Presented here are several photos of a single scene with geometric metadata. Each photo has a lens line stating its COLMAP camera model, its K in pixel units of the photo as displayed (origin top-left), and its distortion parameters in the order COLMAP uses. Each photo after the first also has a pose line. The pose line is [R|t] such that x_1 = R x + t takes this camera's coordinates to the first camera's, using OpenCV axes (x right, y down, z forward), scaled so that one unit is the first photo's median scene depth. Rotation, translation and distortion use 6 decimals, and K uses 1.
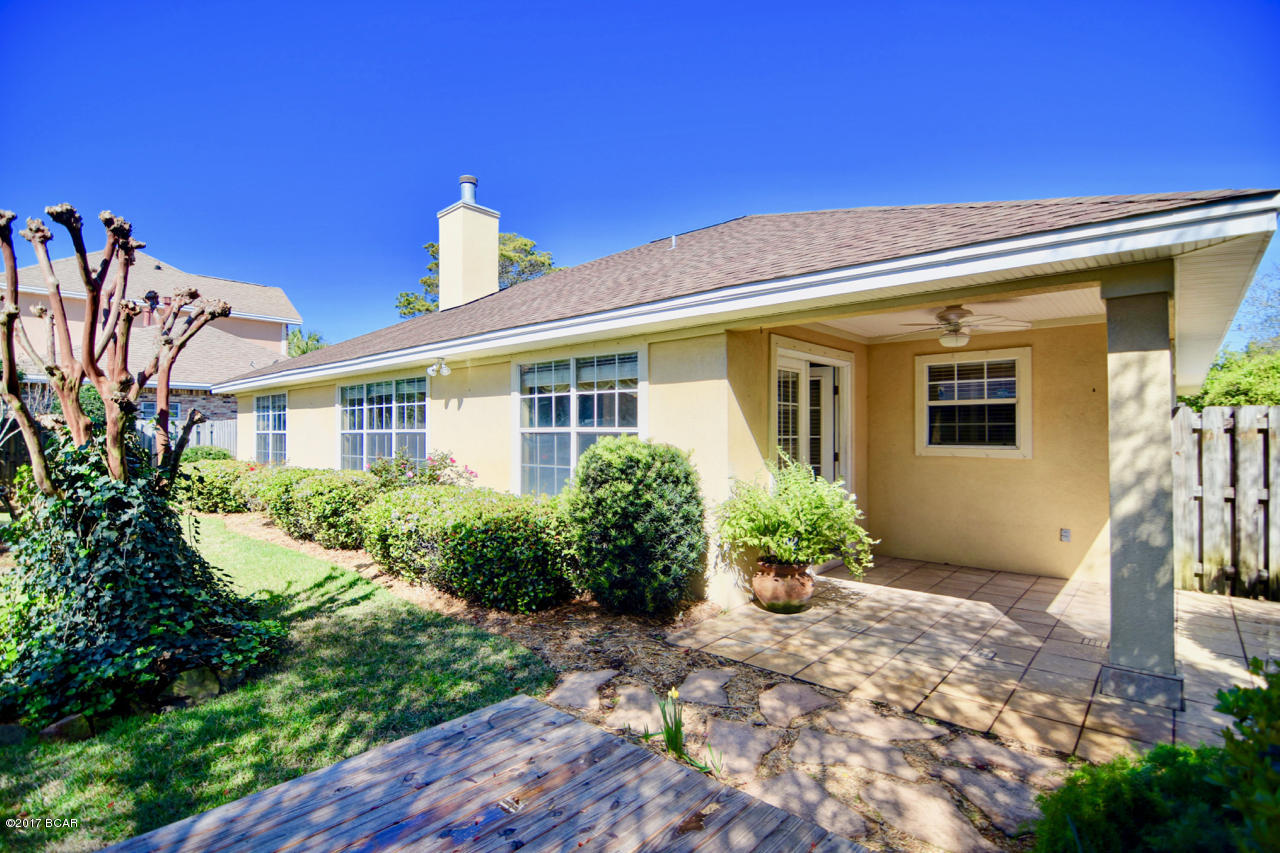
lens RADIAL K [[605.5, 0, 640.0], [0, 605.5, 426.5], [0, 0, 1]] dist [-0.014178, -0.008229]
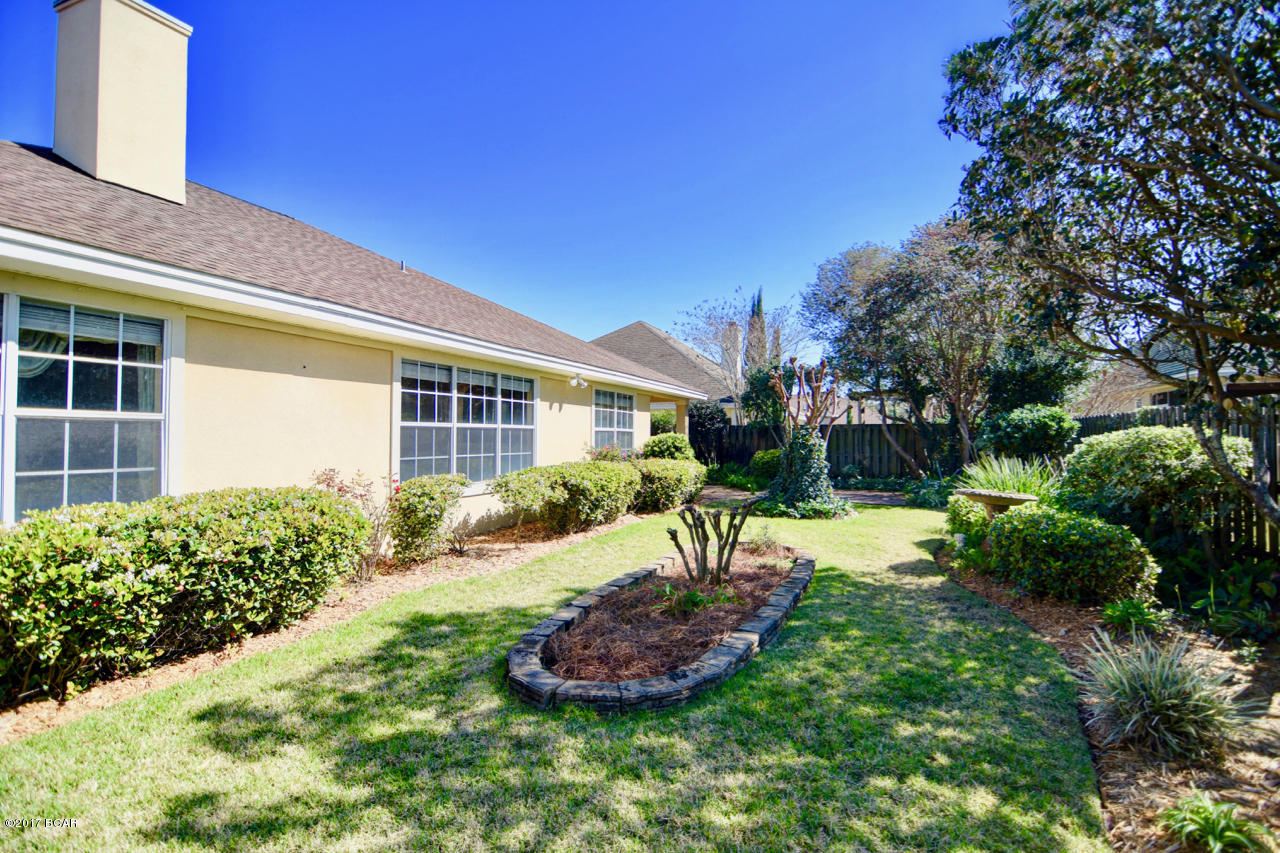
lens RADIAL K [[605.5, 0, 640.0], [0, 605.5, 426.5], [0, 0, 1]] dist [-0.014178, -0.008229]
pose [[-0.311271, 0.009658, 0.950272, -1.354289], [-0.027609, 0.999434, -0.019201, 0.019653], [-0.949920, -0.032212, -0.310829, 1.059002]]
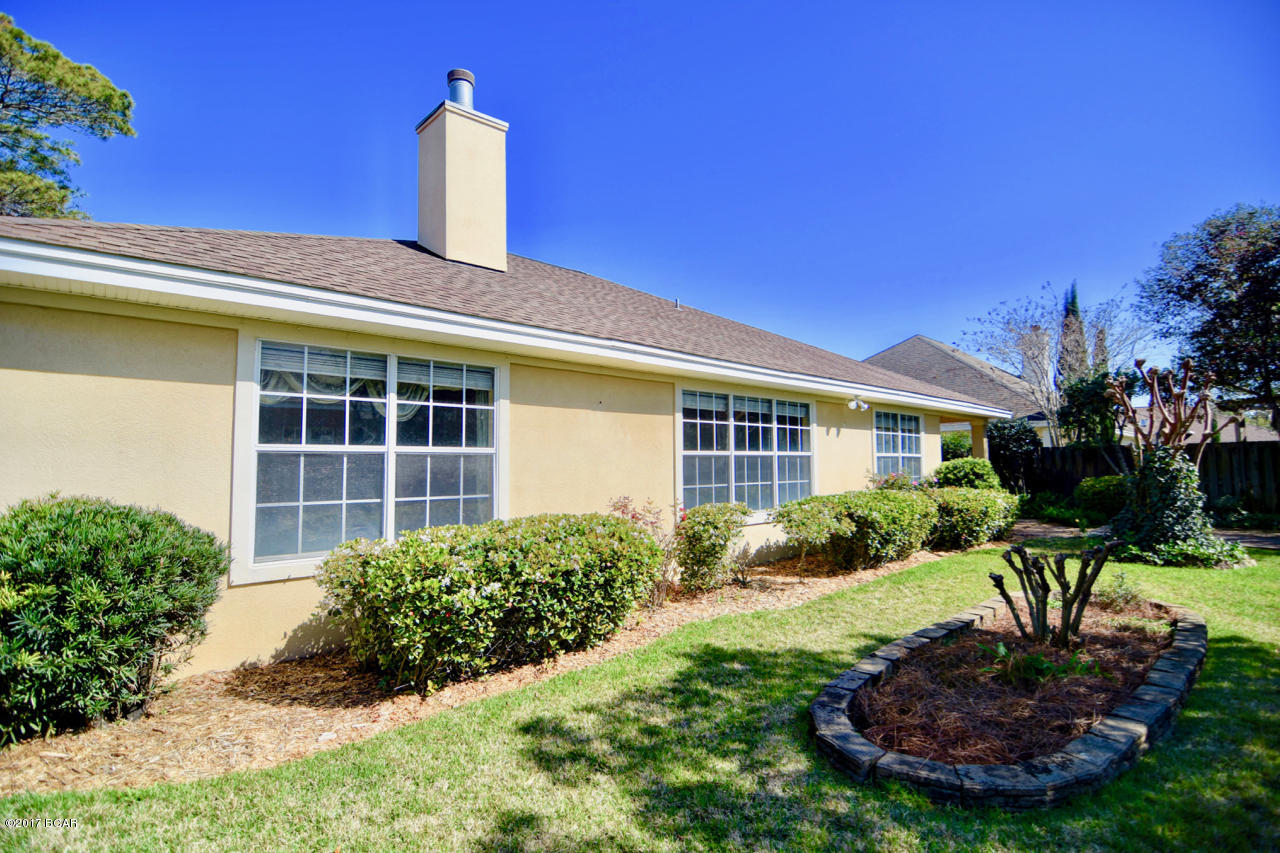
lens RADIAL K [[605.5, 0, 640.0], [0, 605.5, 426.5], [0, 0, 1]] dist [-0.014178, -0.008229]
pose [[0.115980, 0.055583, 0.991695, -1.328050], [-0.015718, 0.998411, -0.054121, 0.019169], [-0.993127, -0.009310, 0.116669, 1.071584]]
